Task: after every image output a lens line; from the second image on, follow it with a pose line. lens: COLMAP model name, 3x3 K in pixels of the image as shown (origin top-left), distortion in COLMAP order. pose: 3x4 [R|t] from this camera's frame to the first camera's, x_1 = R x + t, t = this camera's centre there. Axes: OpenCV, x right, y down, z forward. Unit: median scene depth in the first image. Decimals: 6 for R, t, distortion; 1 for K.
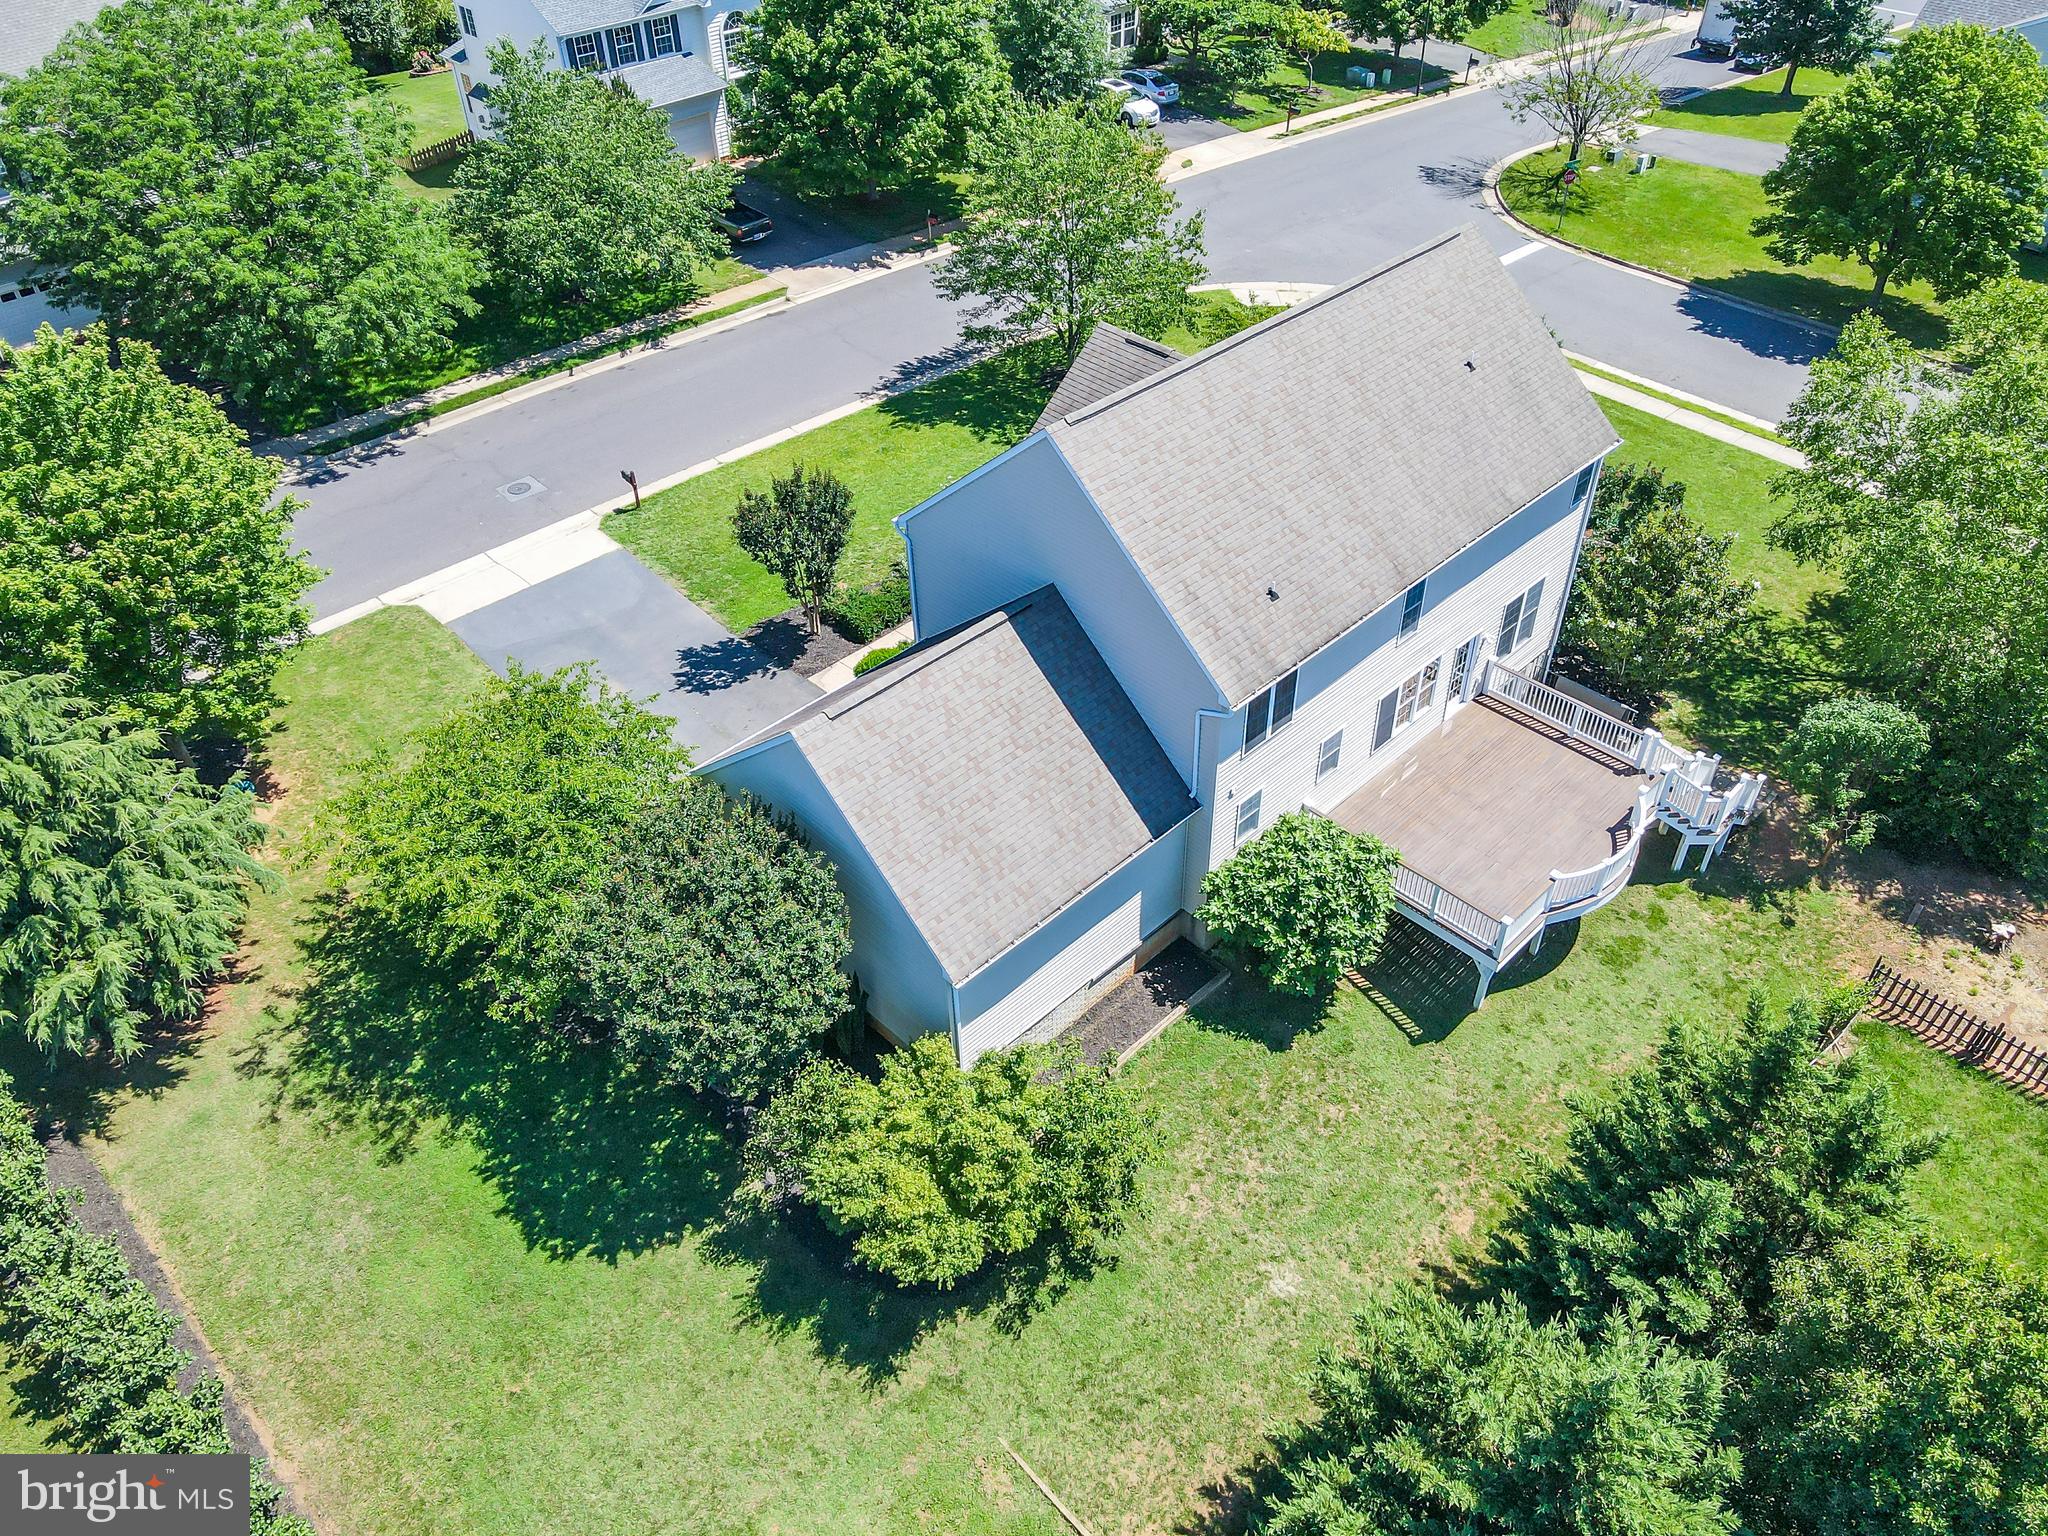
lens RADIAL K [[1526.1, 0, 1020.1], [0, 1526.1, 706.6], [0, 0, 1]] dist [0.019367, 0.007818]
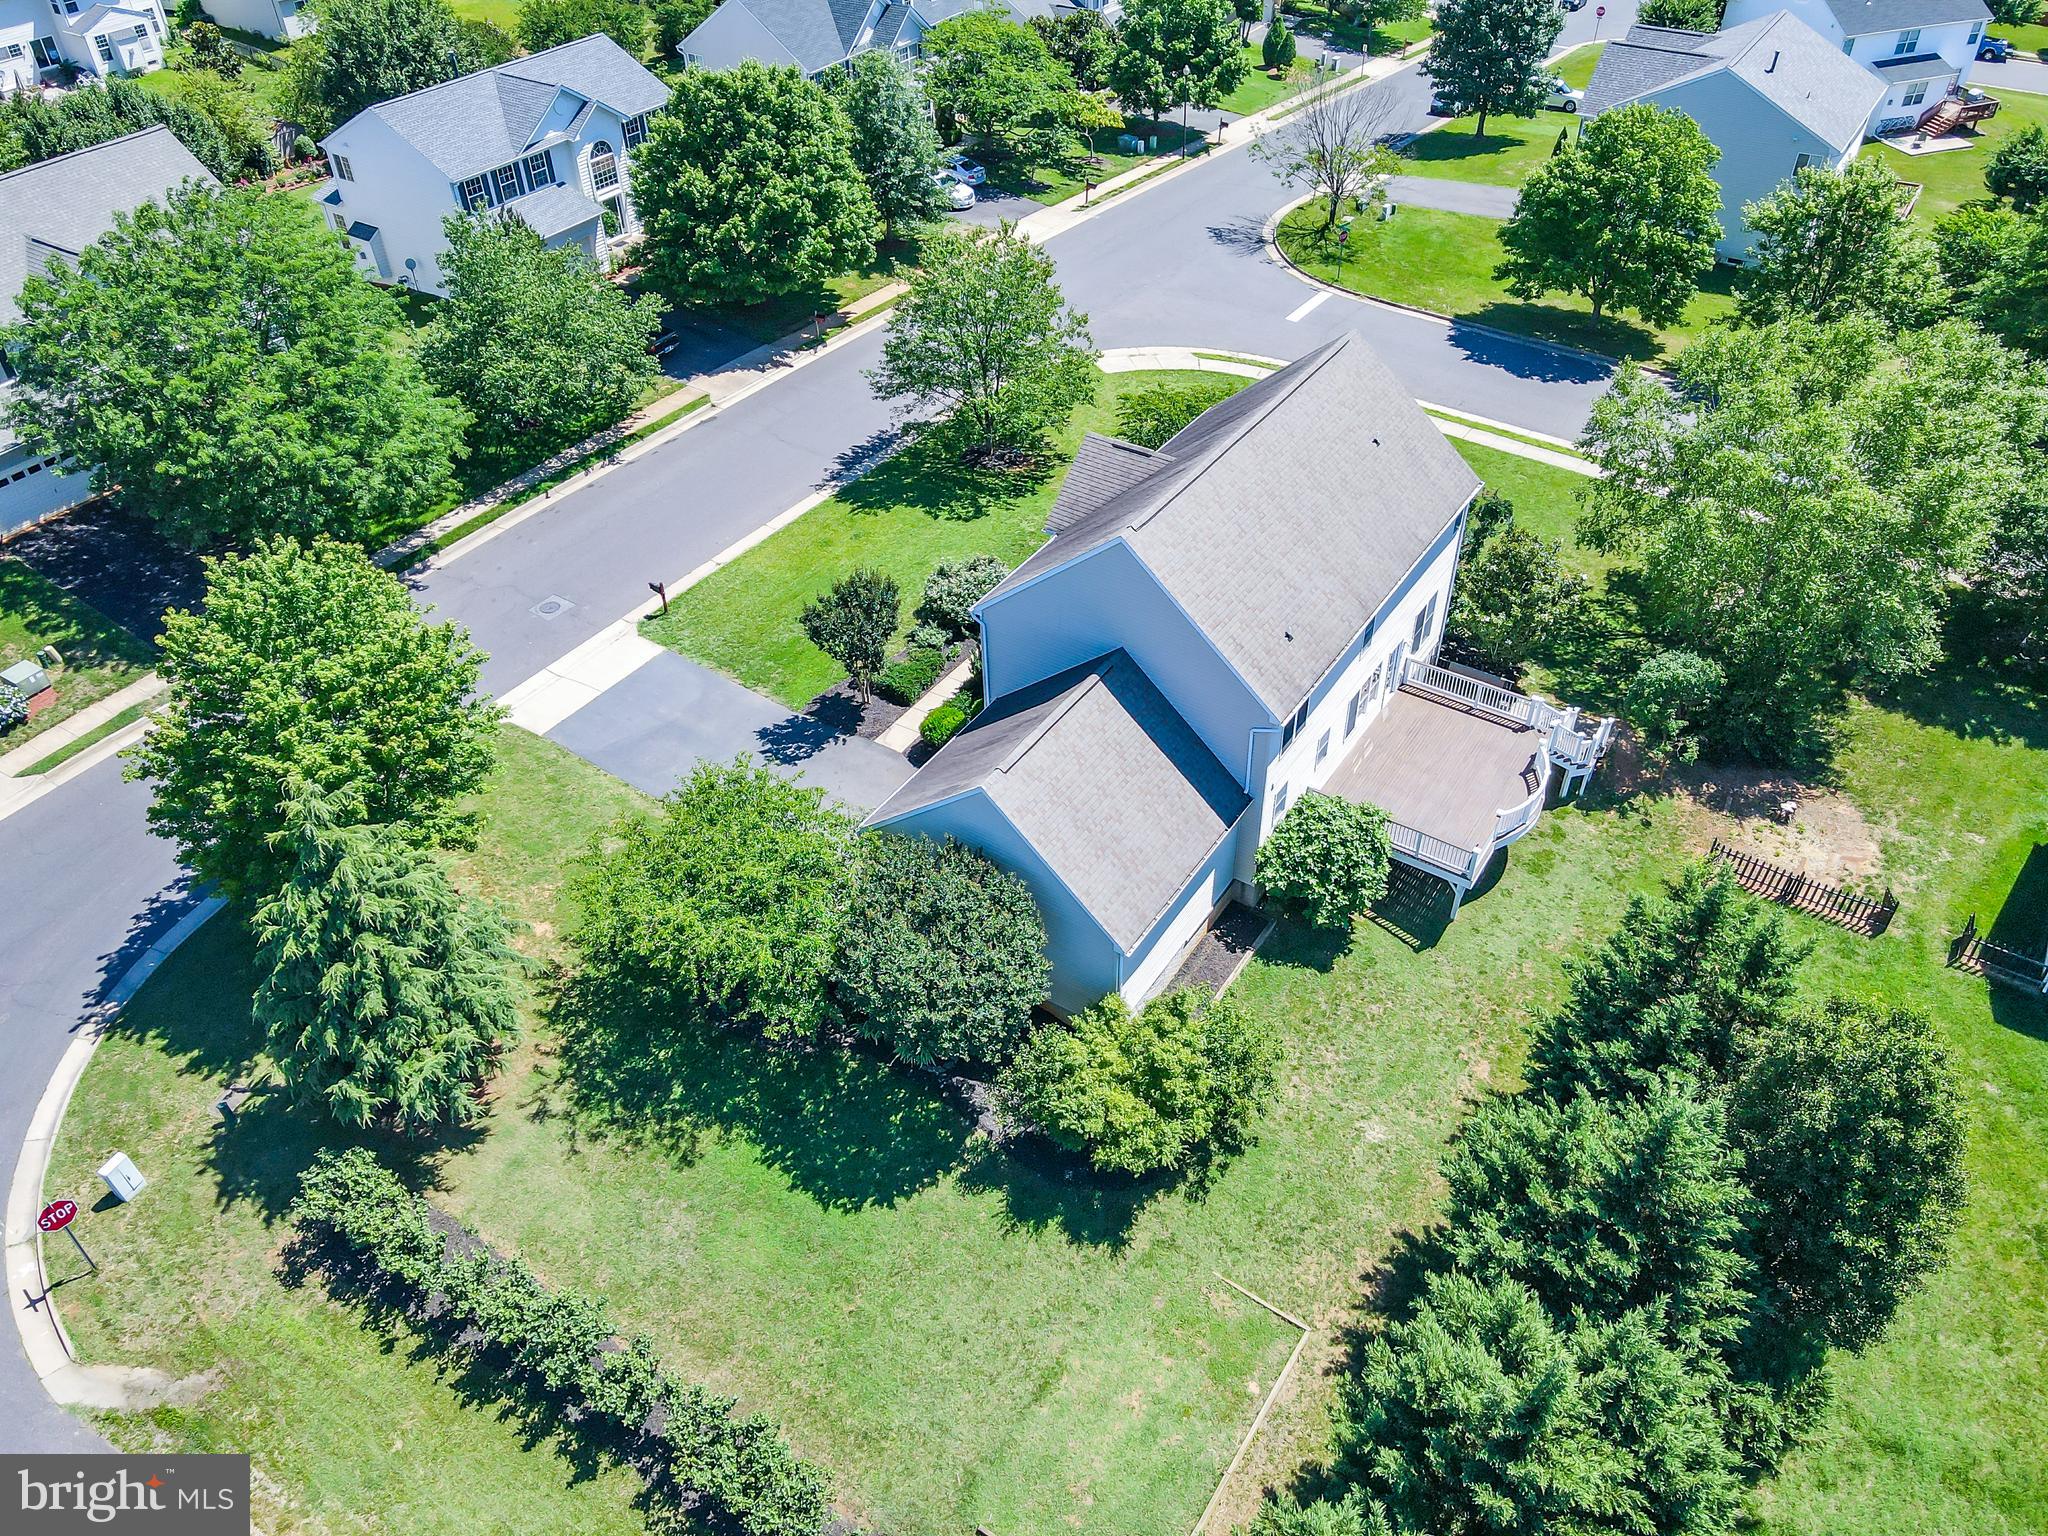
lens RADIAL K [[1526.1, 0, 1016.6], [0, 1526.1, 706.5], [0, 0, 1]] dist [0.019367, 0.007818]
pose [[0.977798, -0.130379, 0.164047, -0.246175], [0.130806, 0.991374, 0.008245, -0.044605], [-0.163707, 0.013396, 0.986418, -0.240087]]
